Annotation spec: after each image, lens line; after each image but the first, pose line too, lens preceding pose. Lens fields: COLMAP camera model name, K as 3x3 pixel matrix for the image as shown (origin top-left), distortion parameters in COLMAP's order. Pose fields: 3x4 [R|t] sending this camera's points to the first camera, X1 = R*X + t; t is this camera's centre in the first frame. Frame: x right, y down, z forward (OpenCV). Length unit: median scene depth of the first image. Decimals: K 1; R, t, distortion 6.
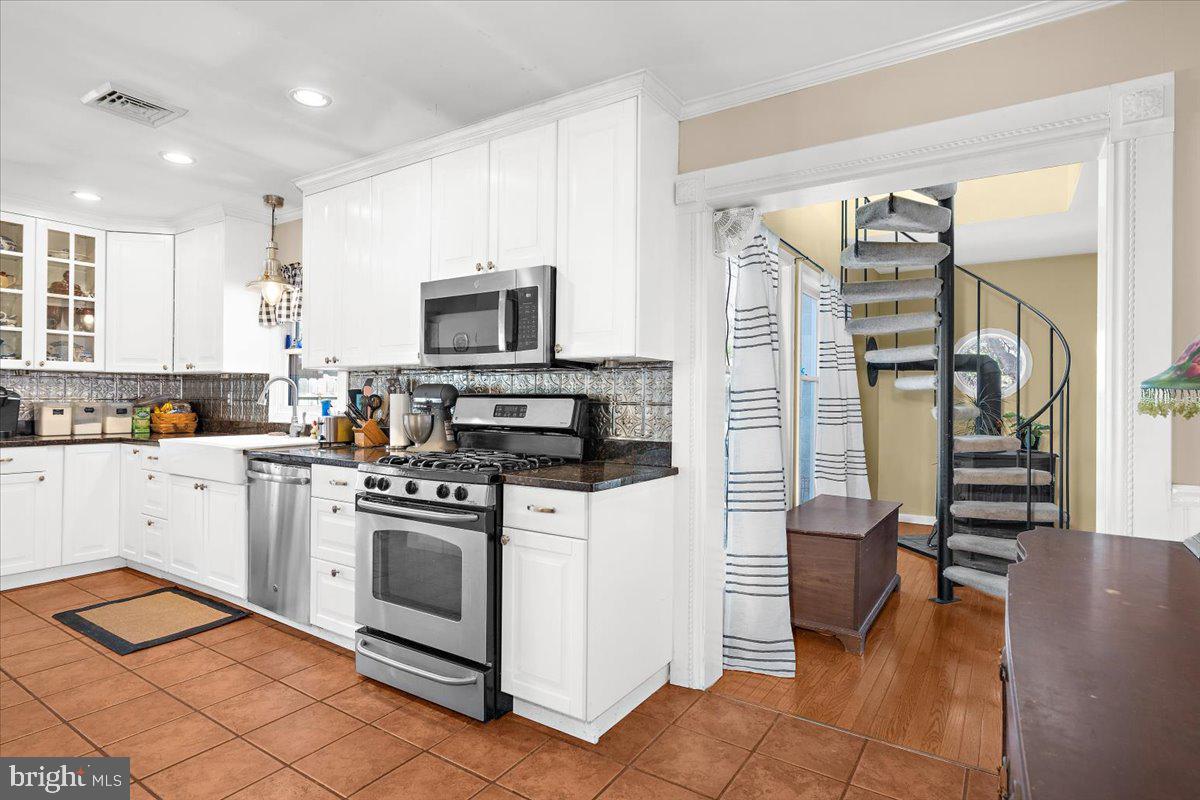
lens RADIAL K [[612.9, 0, 597.5], [0, 612.9, 395.8], [0, 0, 1]] dist [-0.002890, -0.000180]
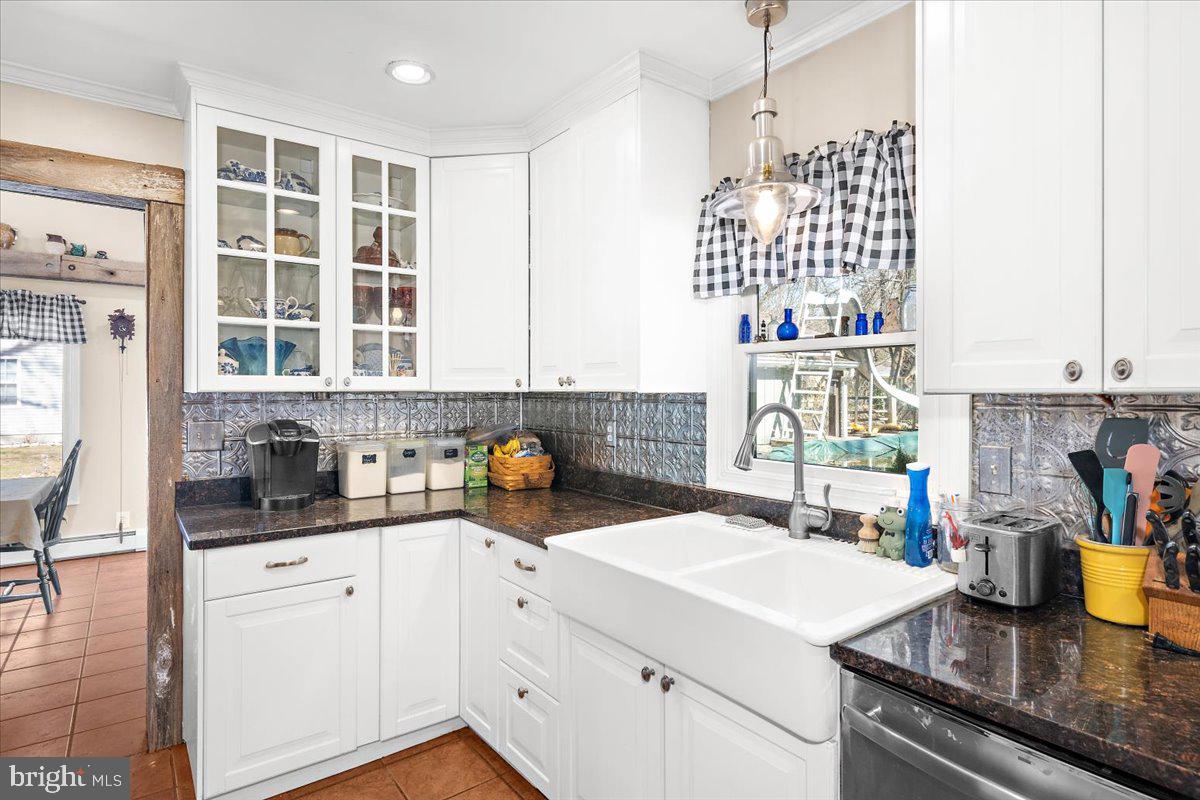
lens RADIAL K [[625.6, 0, 600.0], [0, 625.6, 391.9], [0, 0, 1]] dist [0.001408, -0.001122]
pose [[0.939851, -0.008370, -0.341482, -0.449495], [0.010257, 0.999940, 0.003723, -0.040428], [0.341431, -0.007002, 0.939881, 0.489742]]
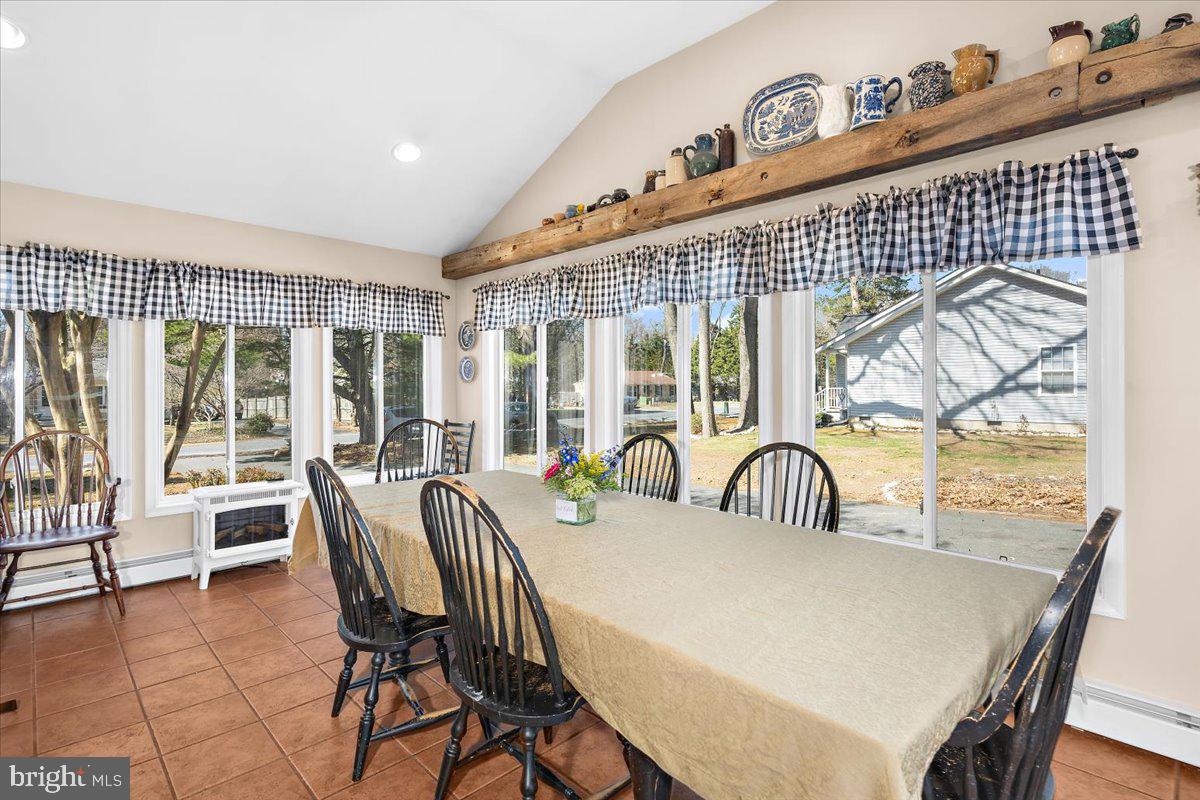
lens RADIAL K [[585.4, 0, 602.4], [0, 585.4, 381.6], [0, 0, 1]] dist [0.000609, 0.000395]
pose [[-0.215414, -0.011053, -0.976460, -1.252464], [0.008039, 0.999882, -0.013091, -0.027760], [0.976490, -0.010669, -0.215300, 0.972577]]
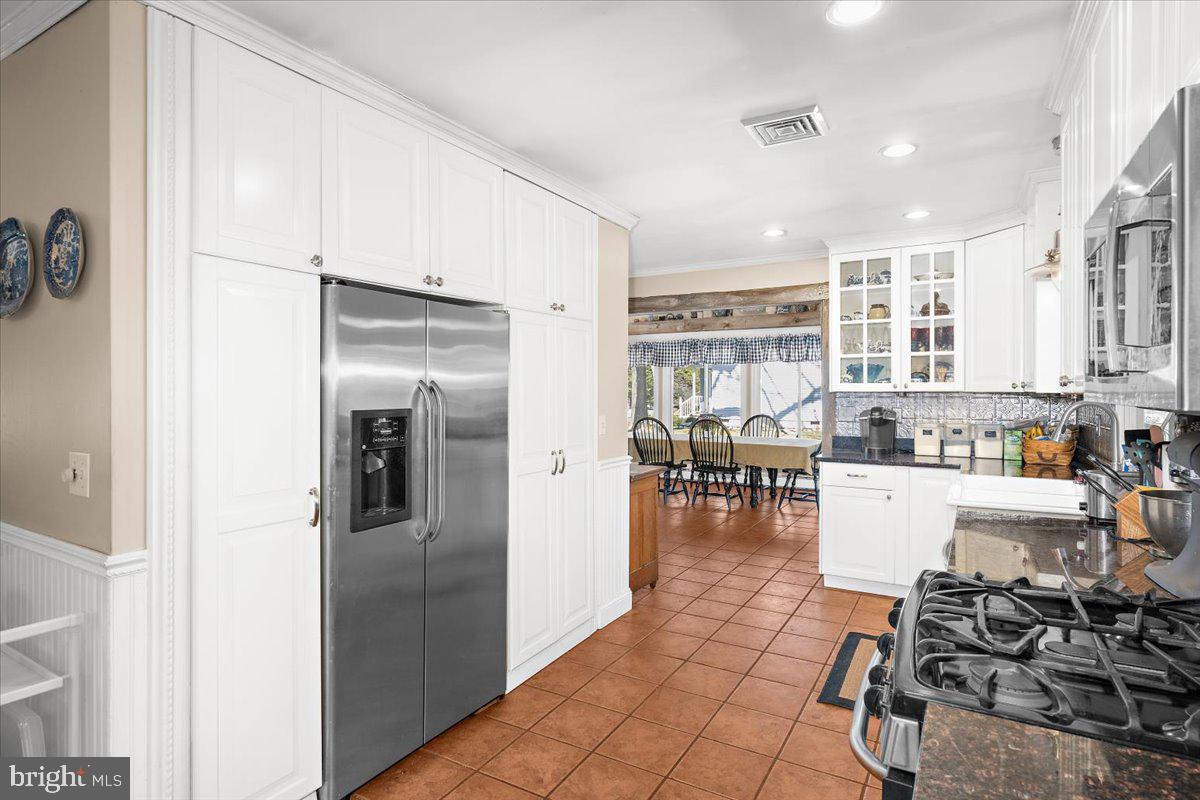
lens RADIAL K [[625.6, 0, 600.0], [0, 625.6, 391.9], [0, 0, 1]] dist [0.001408, -0.001122]
pose [[0.049060, -0.005894, -0.998778, 0.124725], [0.005530, 0.999969, -0.005630, -0.037446], [0.998781, -0.005247, 0.049091, 0.407525]]
